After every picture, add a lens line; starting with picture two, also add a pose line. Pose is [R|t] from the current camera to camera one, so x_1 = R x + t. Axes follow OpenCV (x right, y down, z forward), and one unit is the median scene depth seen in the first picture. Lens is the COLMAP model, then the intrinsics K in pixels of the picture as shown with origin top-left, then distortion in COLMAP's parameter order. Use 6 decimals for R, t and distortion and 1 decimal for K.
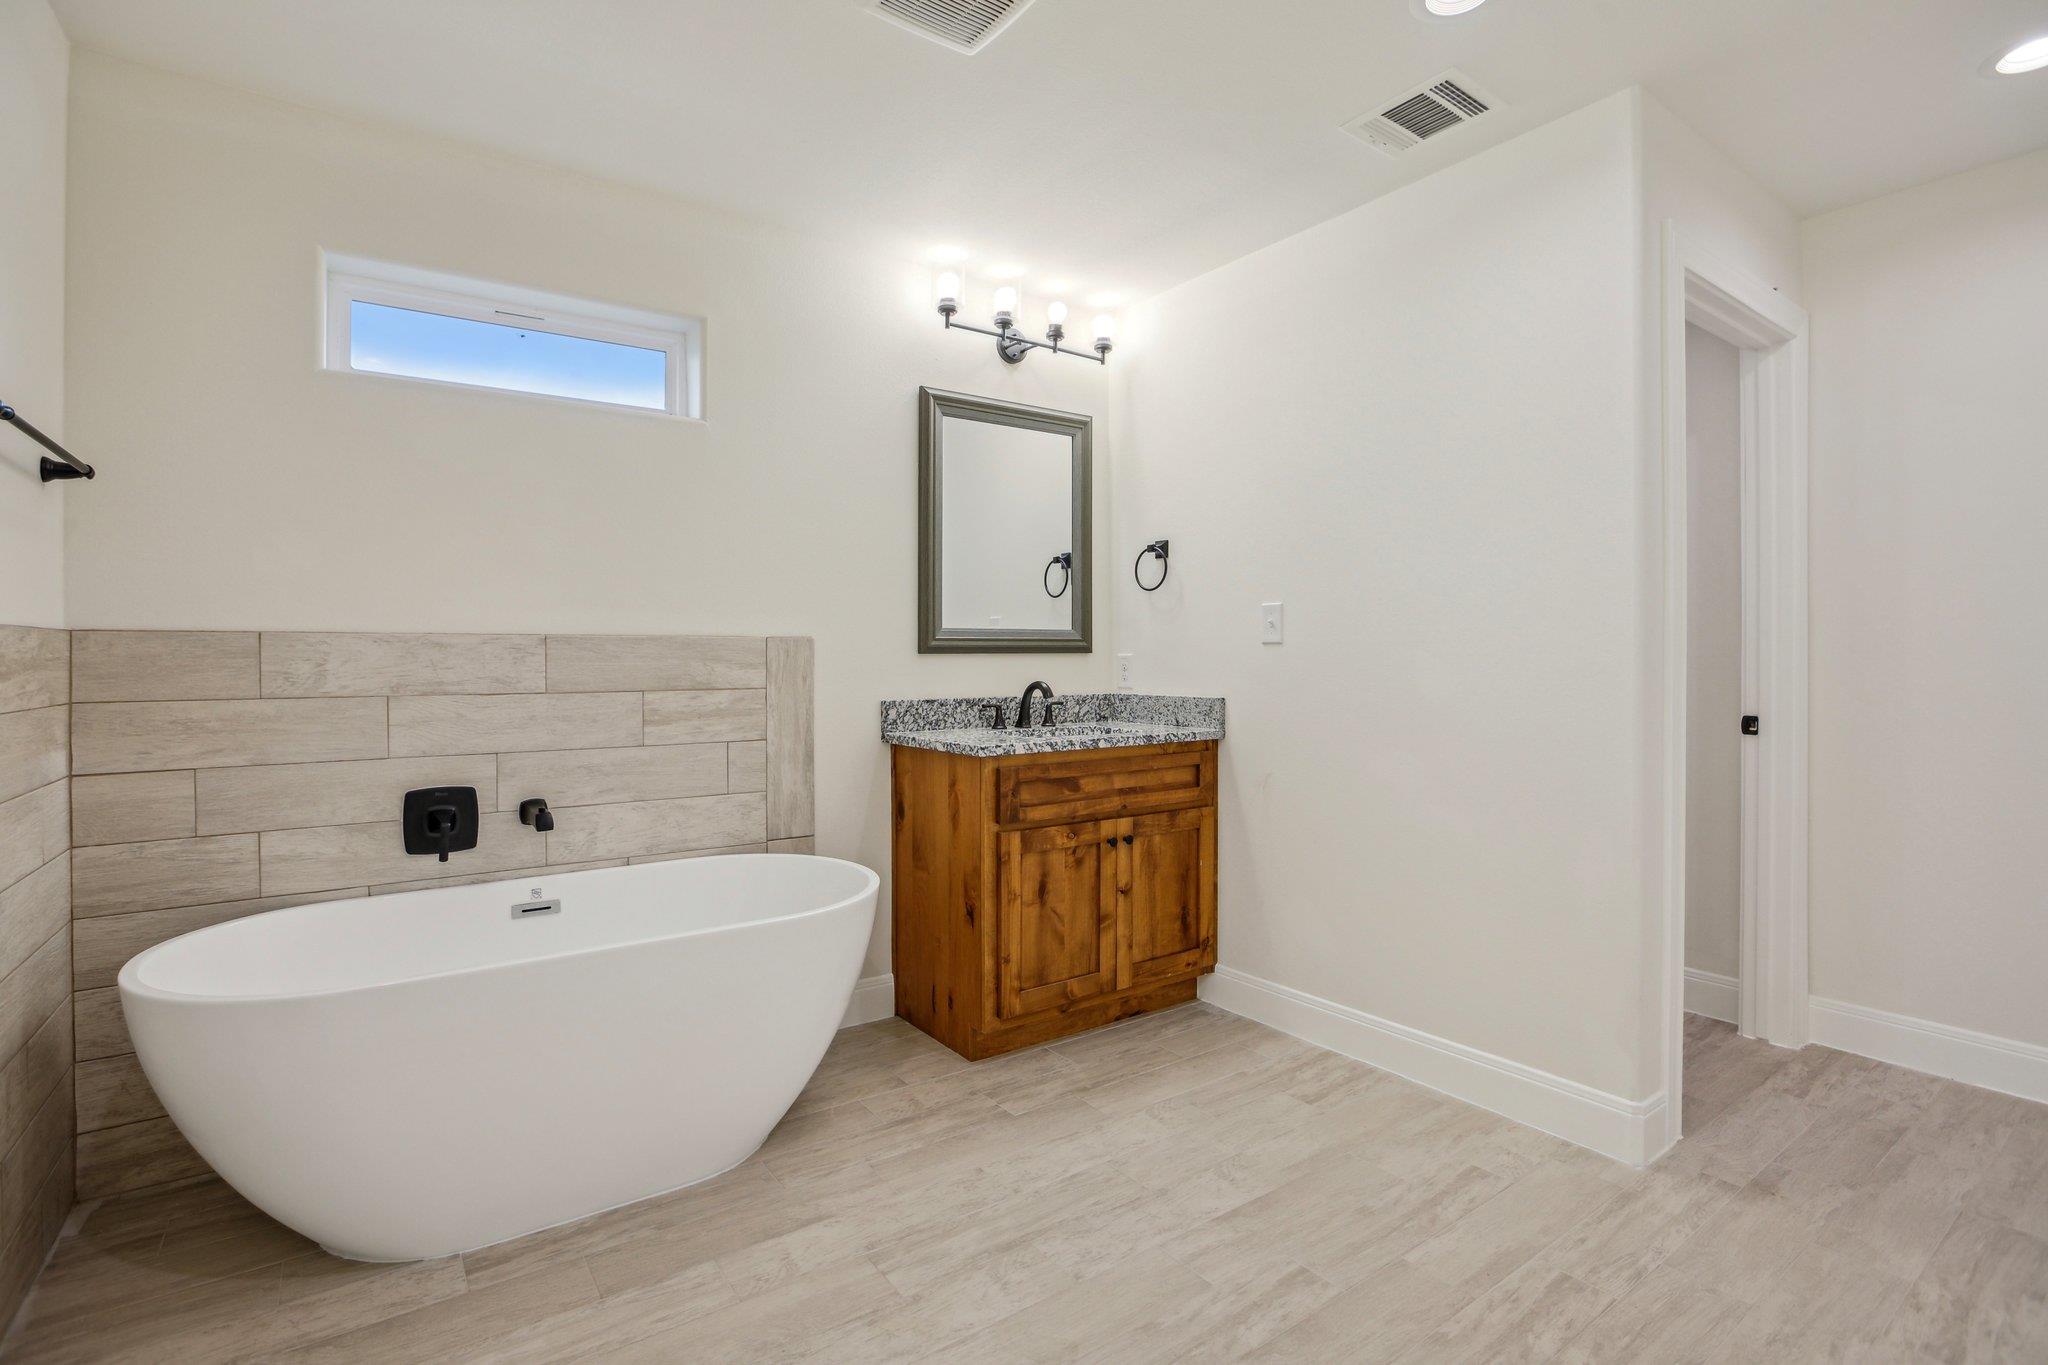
lens RADIAL K [[967.2, 0, 1022.9], [0, 967.2, 661.8], [0, 0, 1]] dist [-0.054810, 0.022262]
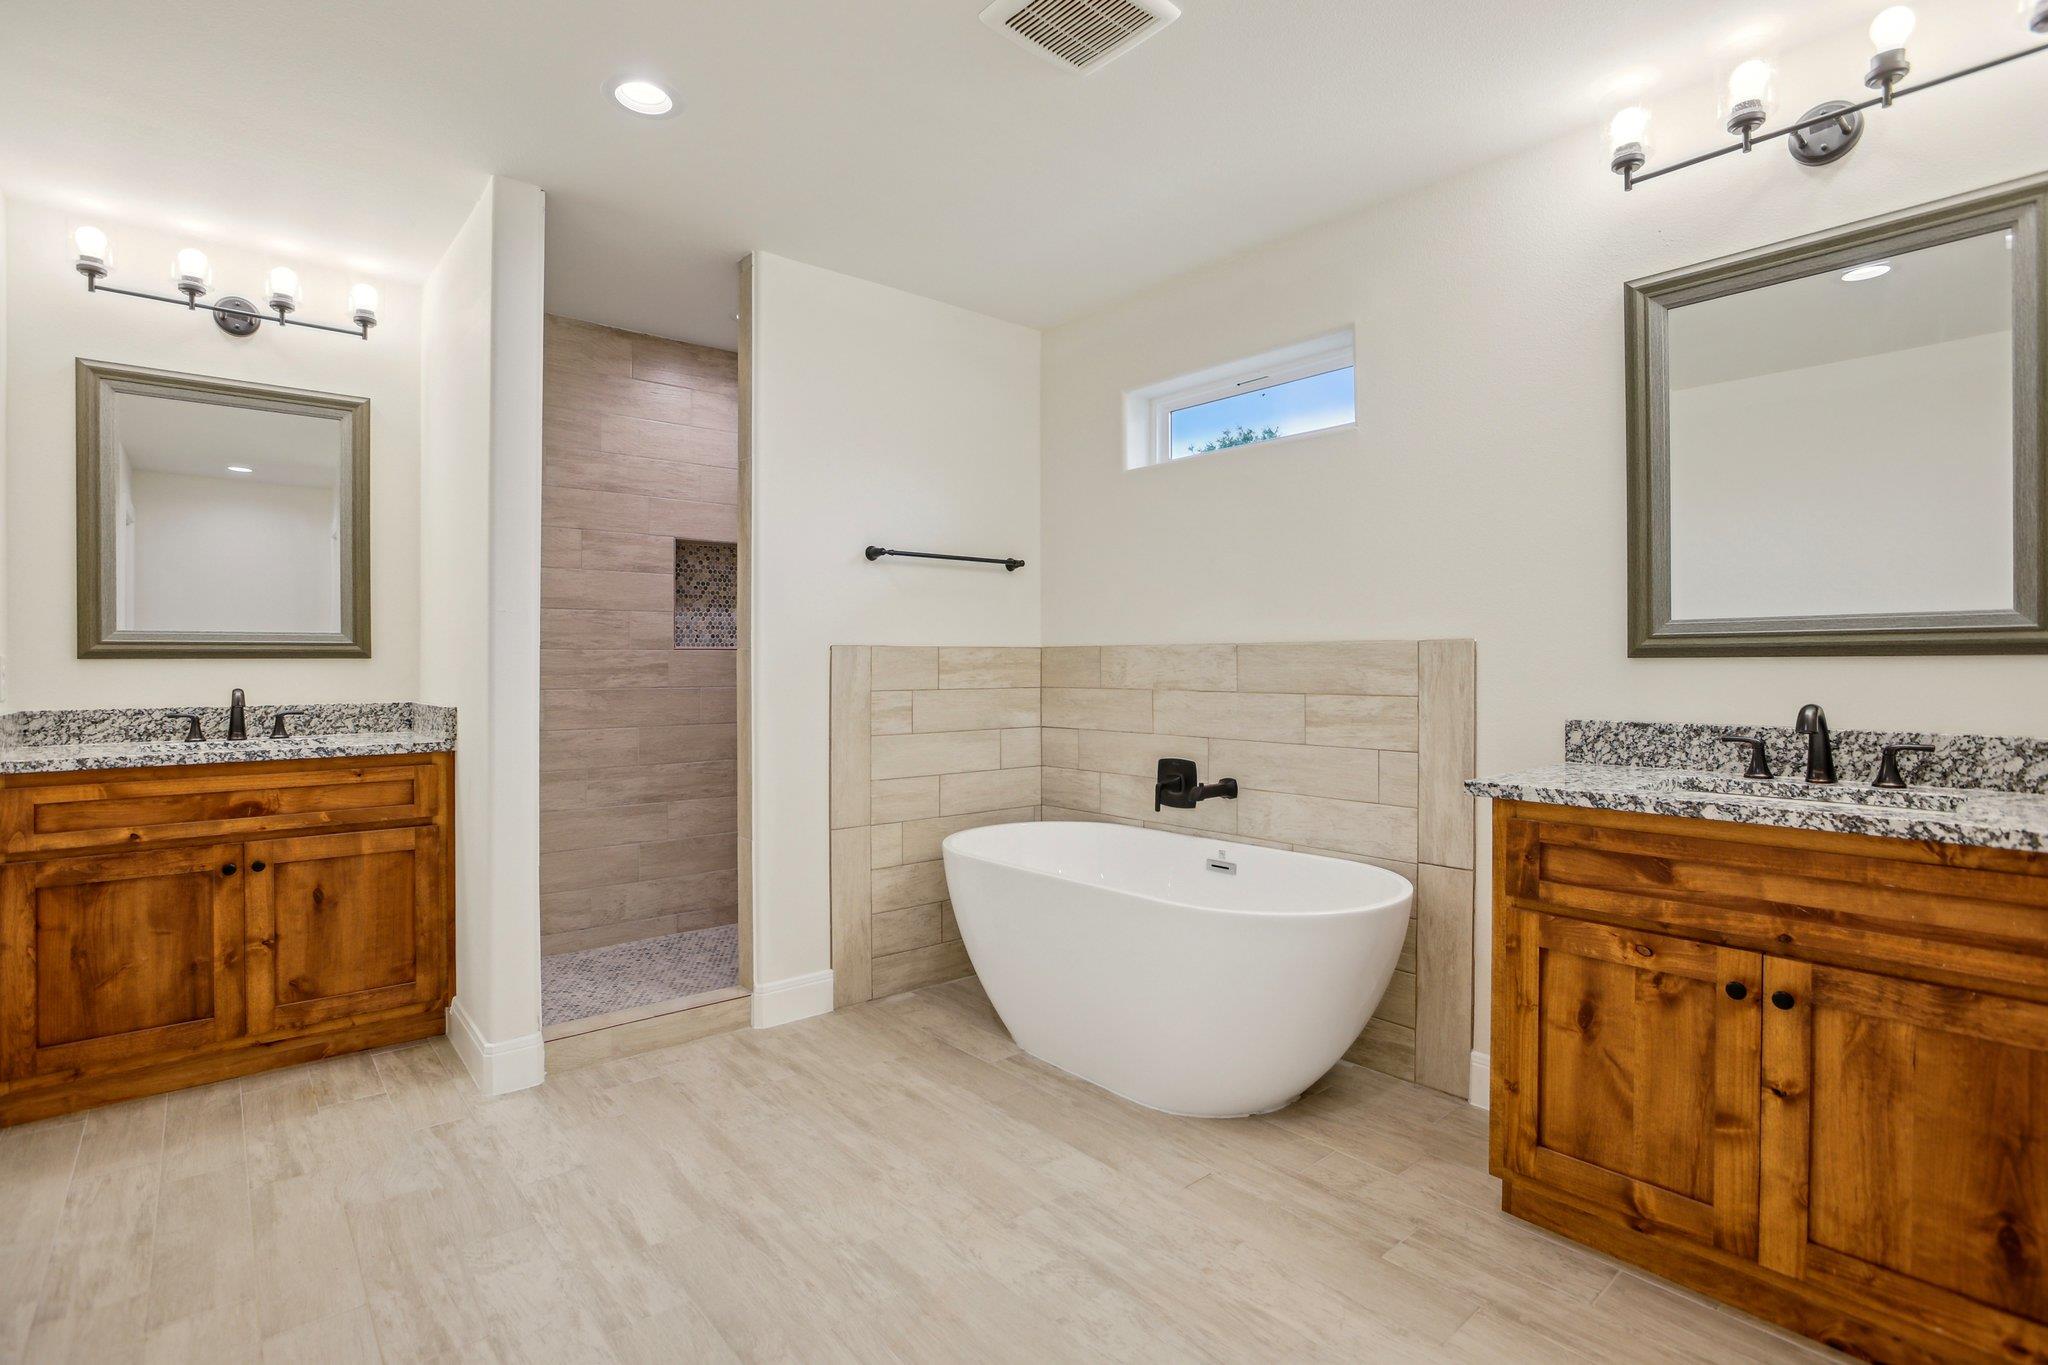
lens RADIAL K [[972.9, 0, 1015.7], [0, 972.9, 669.3], [0, 0, 1]] dist [-0.056072, 0.022693]
pose [[0.085044, 0.006754, -0.996354, 0.623467], [-0.004990, 0.999967, 0.006353, -0.002126], [0.996365, 0.004431, 0.085075, 0.548254]]
